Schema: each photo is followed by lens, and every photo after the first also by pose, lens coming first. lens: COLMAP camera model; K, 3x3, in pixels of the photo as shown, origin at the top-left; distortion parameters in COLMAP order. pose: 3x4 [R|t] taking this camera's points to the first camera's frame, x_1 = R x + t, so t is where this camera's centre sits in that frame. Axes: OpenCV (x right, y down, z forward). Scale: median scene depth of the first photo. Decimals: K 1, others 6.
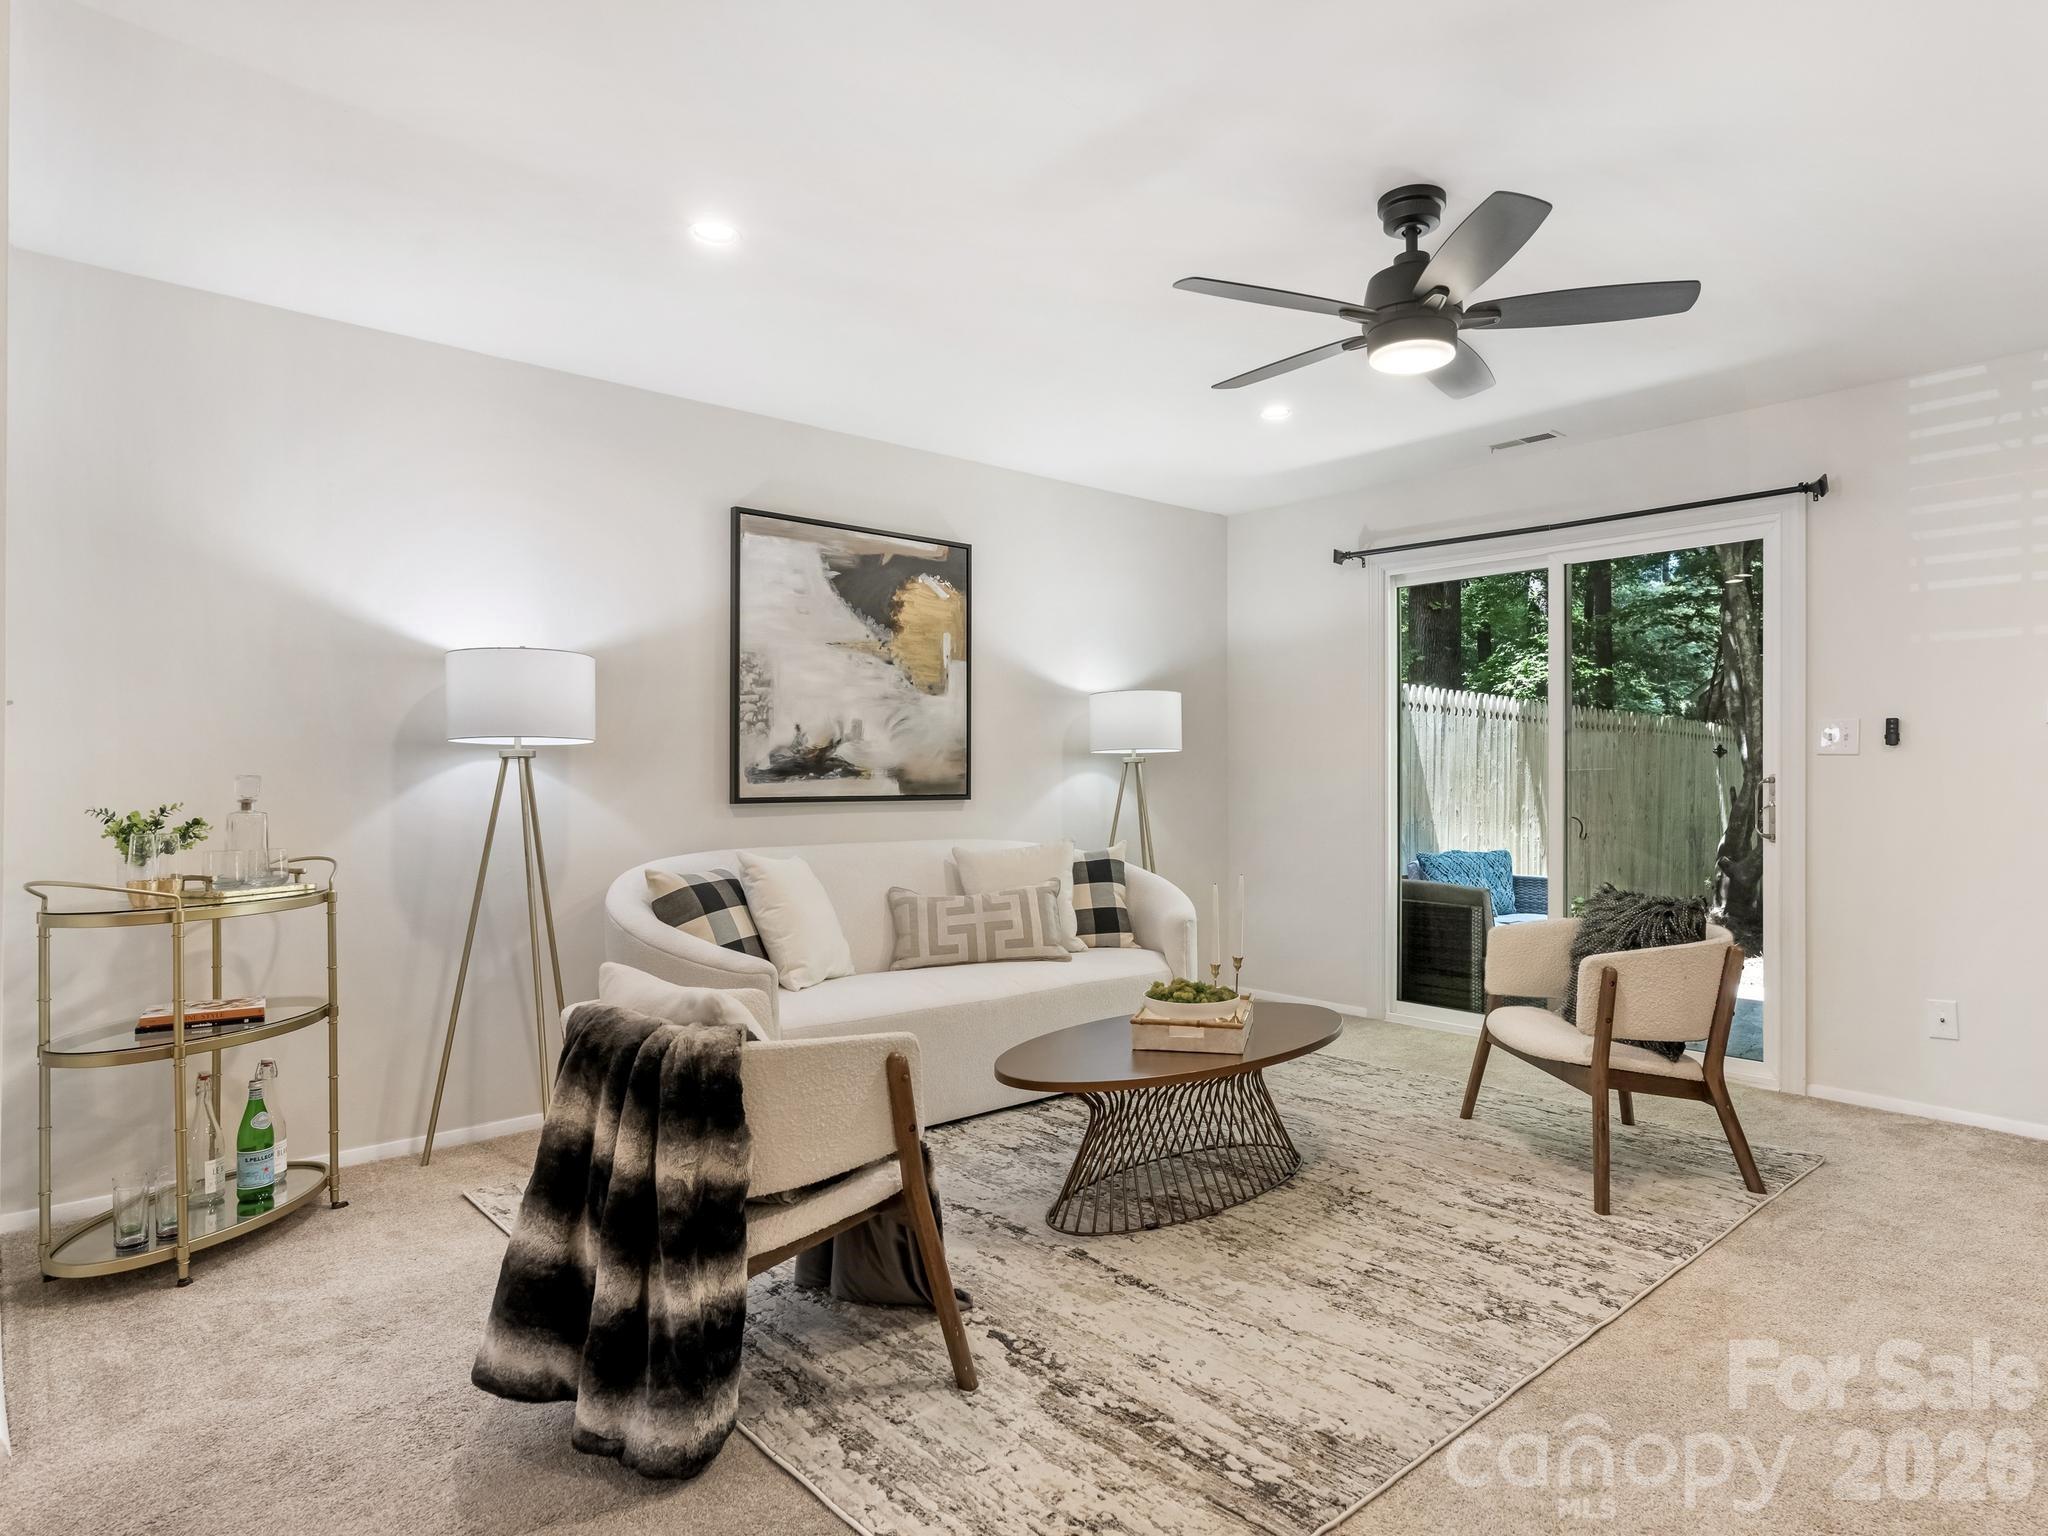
lens RADIAL K [[1201.1, 0, 1024.0], [0, 1201.1, 768.0], [0, 0, 1]] dist [-0.002552, -0.001105]
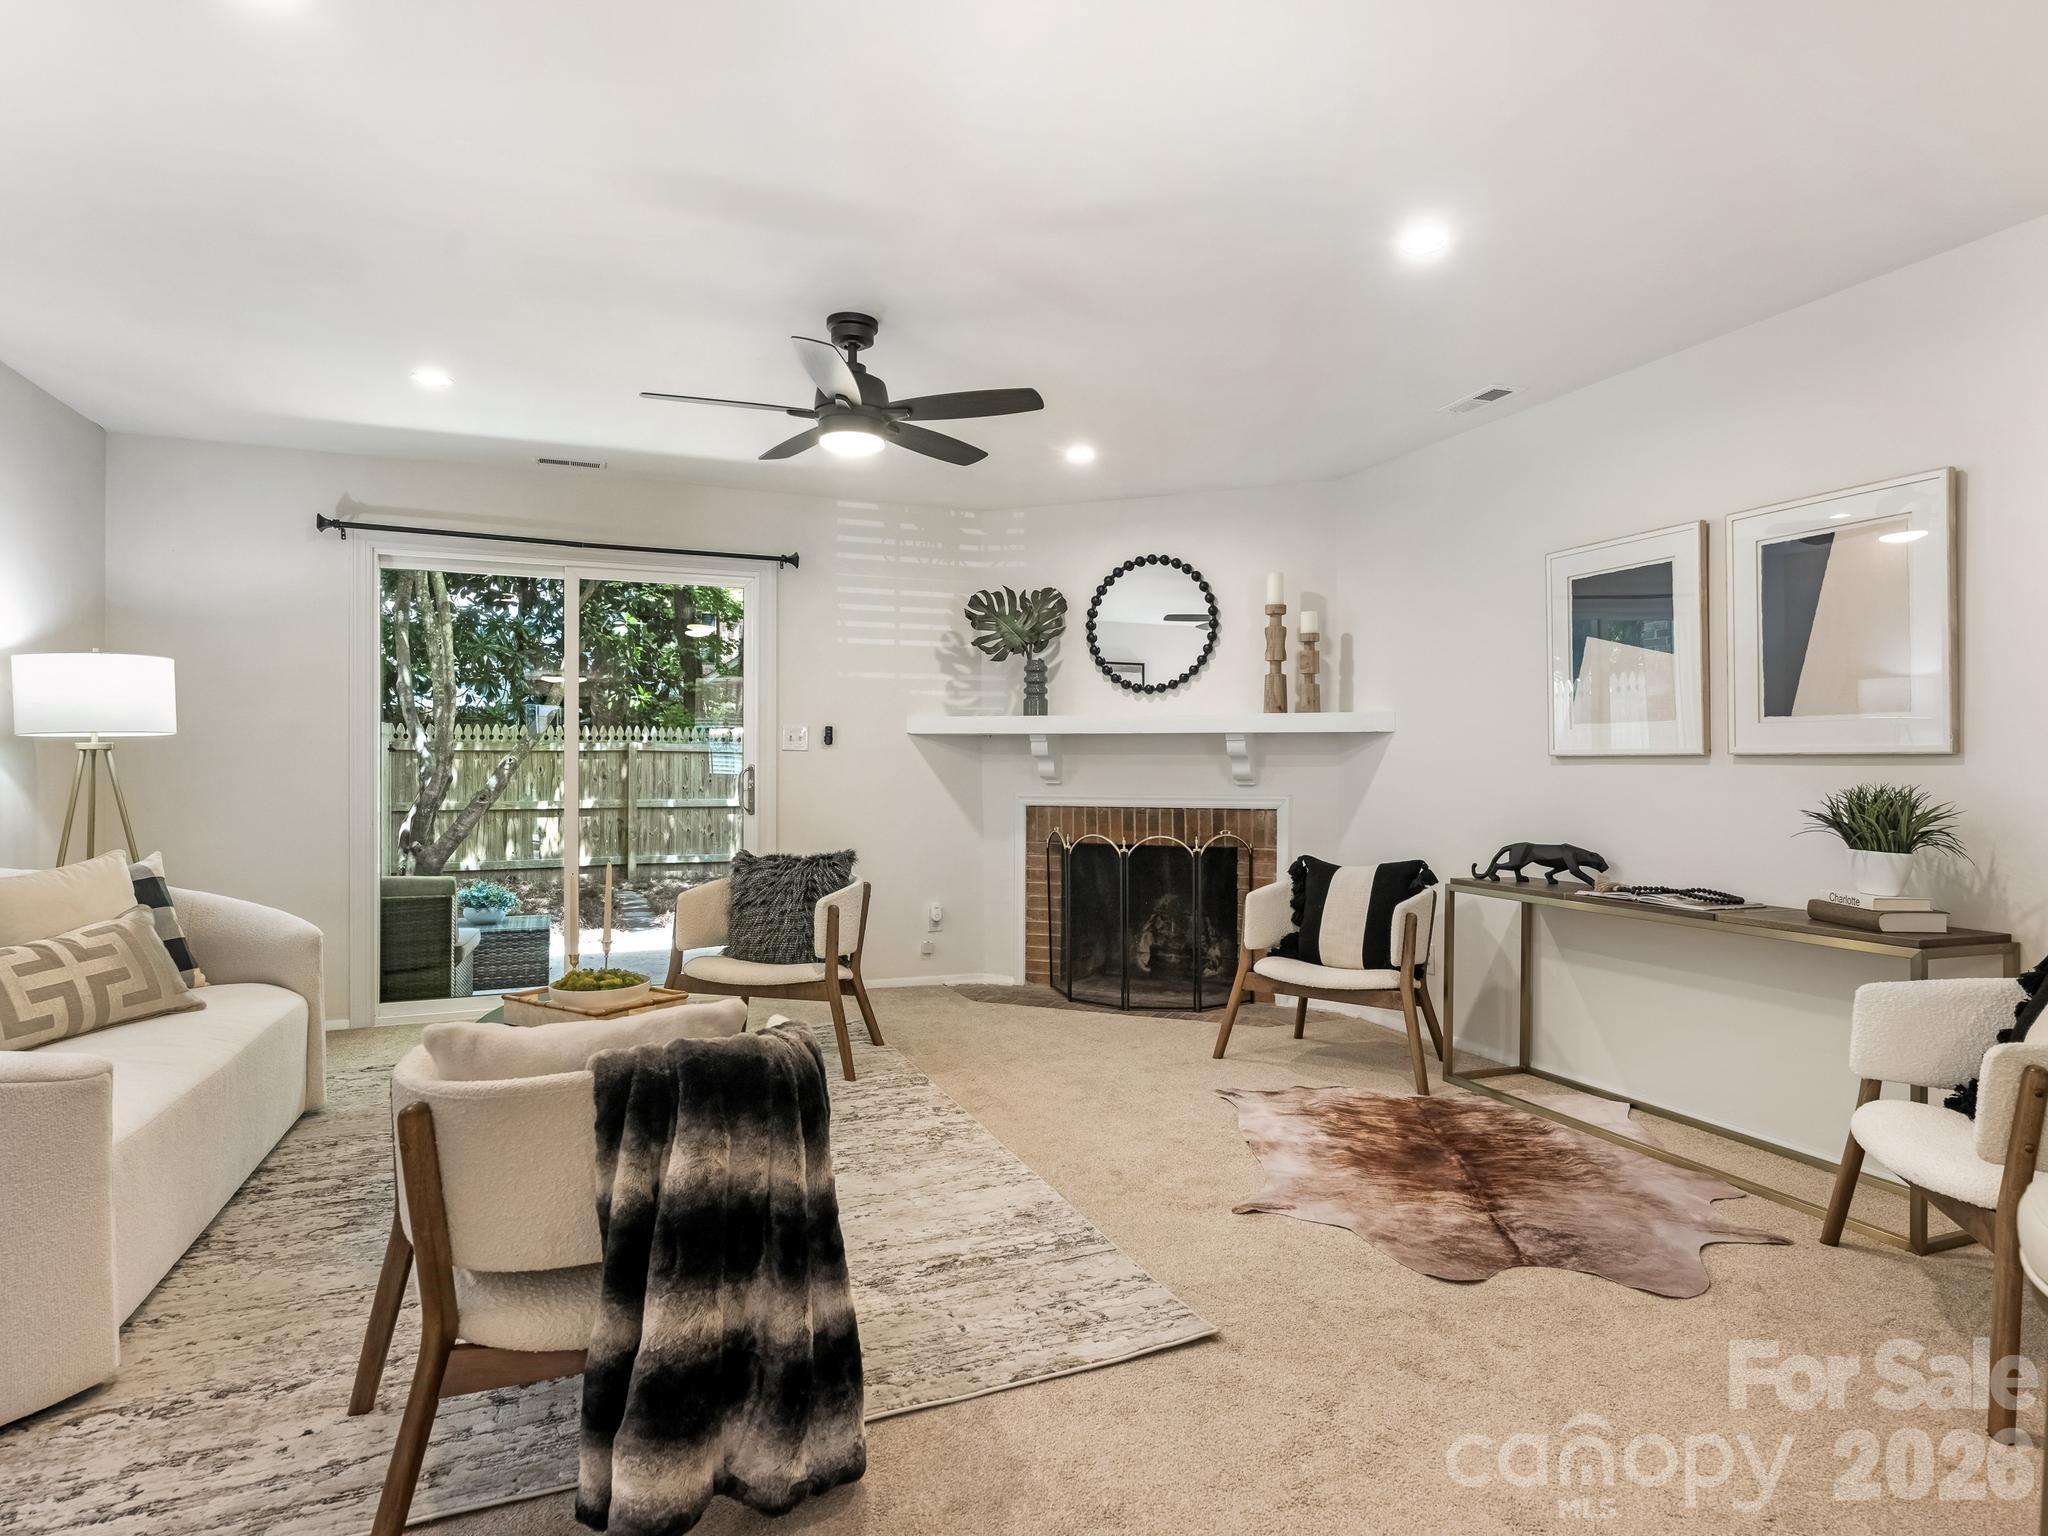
lens RADIAL K [[1155.4, 0, 1122.3], [0, 1155.4, 766.8], [0, 0, 1]] dist [-0.000173, -0.000086]
pose [[0.287221, -0.001597, 0.957863, -0.543061], [-0.002299, 0.999995, 0.002357, 0.003860], [-0.957861, -0.002879, 0.287216, 0.246159]]
